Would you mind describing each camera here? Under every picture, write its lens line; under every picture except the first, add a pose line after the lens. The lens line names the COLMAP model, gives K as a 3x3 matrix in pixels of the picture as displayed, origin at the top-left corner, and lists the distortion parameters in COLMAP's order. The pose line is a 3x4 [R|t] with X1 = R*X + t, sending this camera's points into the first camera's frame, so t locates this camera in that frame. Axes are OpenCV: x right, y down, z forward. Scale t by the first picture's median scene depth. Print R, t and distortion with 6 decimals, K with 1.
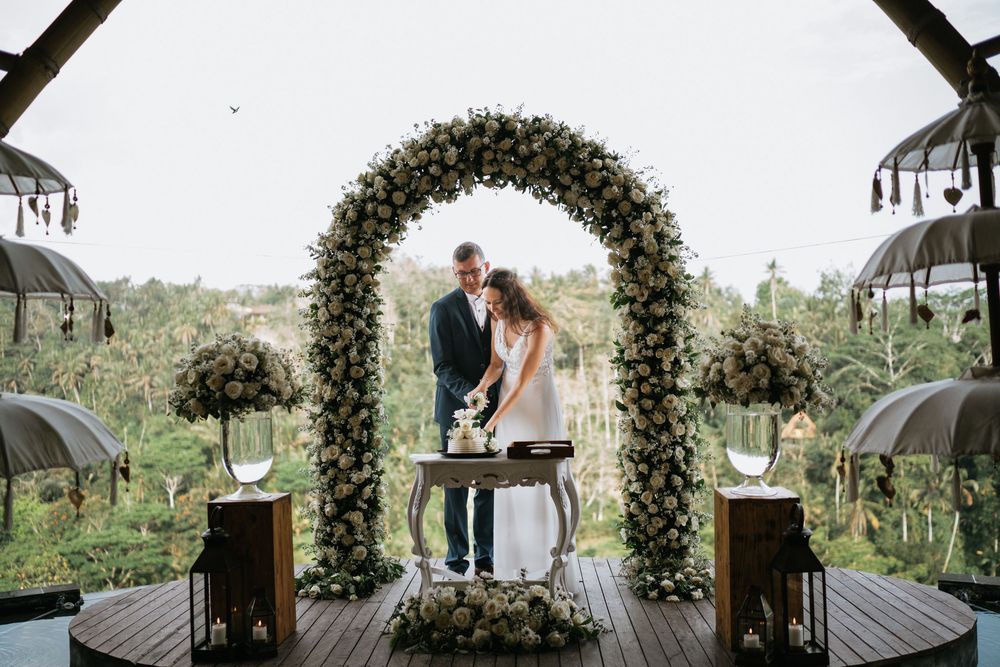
lens RADIAL K [[959.4, 0, 500.0], [0, 959.4, 333.5], [0, 0, 1]] dist [-0.079966, 0.025099]
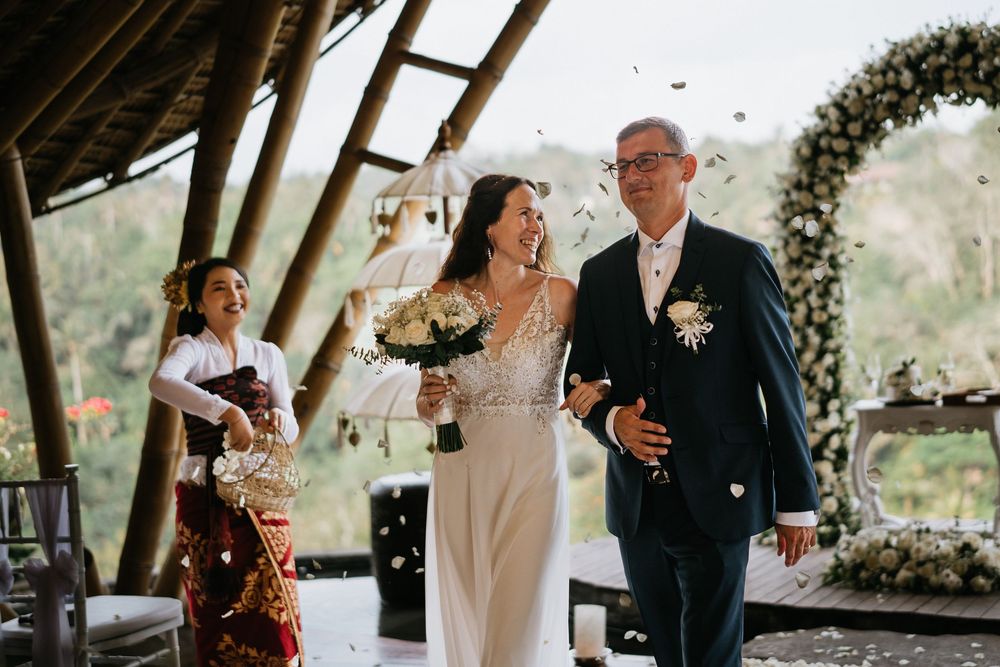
lens RADIAL K [[1537.9, 0, 500.0], [0, 1537.9, 333.5], [0, 0, 1]] dist [0.141923, 0.009085]
pose [[0.878640, -0.022449, -0.476957, 0.312804], [0.058955, 0.996351, 0.061711, -0.057823], [0.473831, -0.082341, 0.876757, -0.514936]]
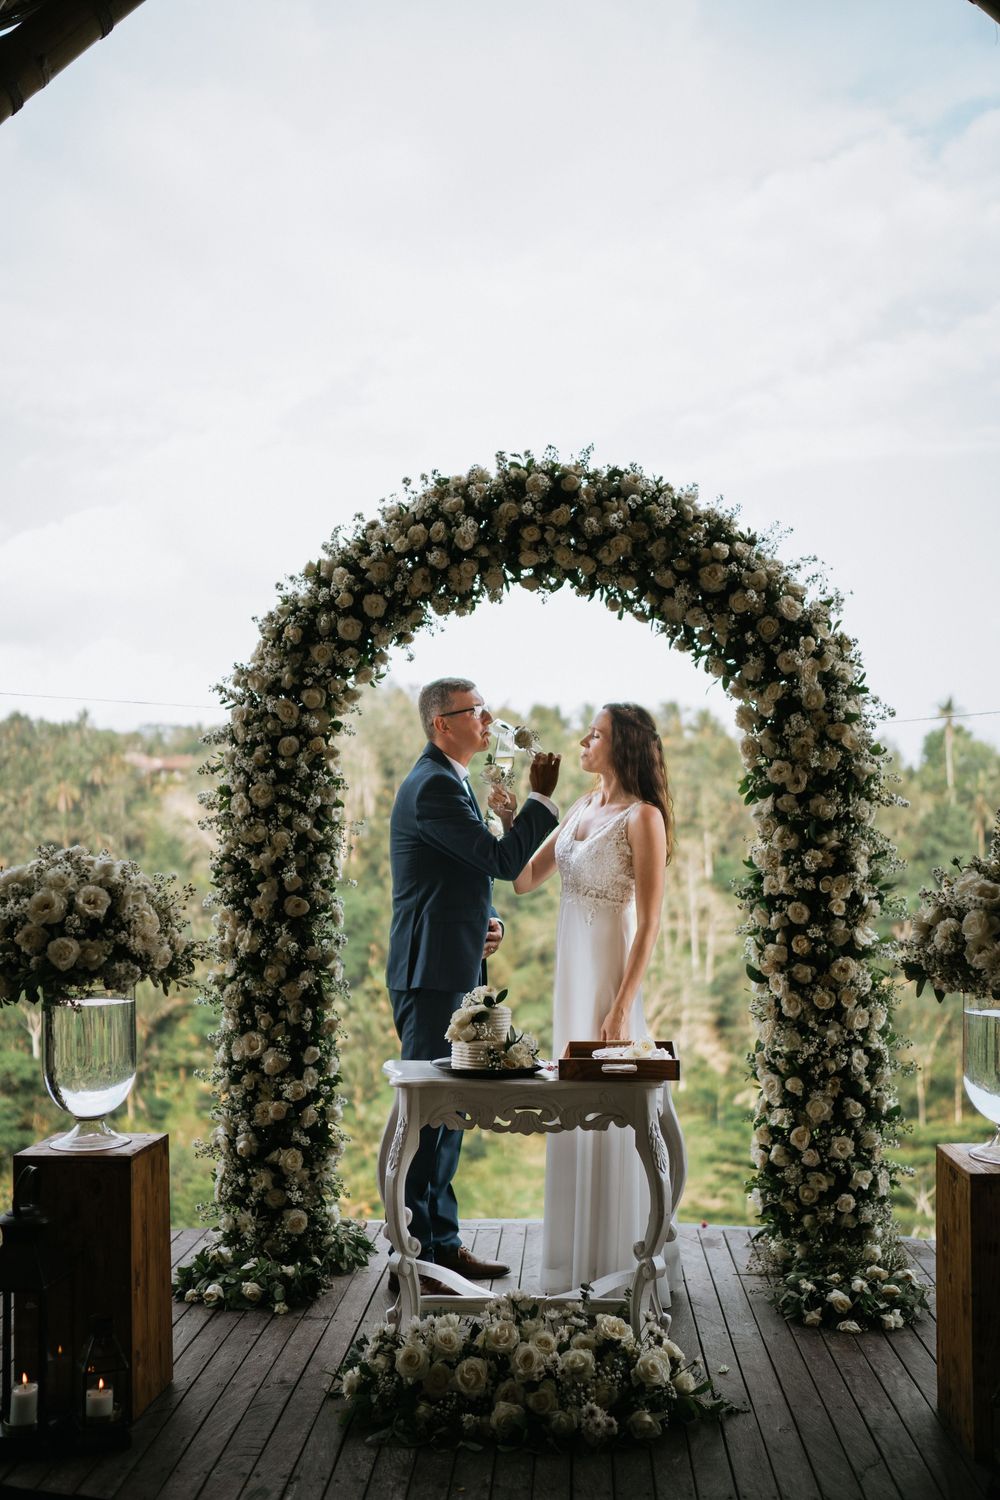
lens RADIAL K [[1439.1, 0, 504.6], [0, 1439.1, 761.3], [0, 0, 1]] dist [-0.079966, 0.025099]
pose [[0.999671, 0.015244, -0.020635, -0.007859], [-0.015832, 0.999465, -0.028625, -0.024558], [0.020187, 0.028942, 0.999377, 0.139982]]
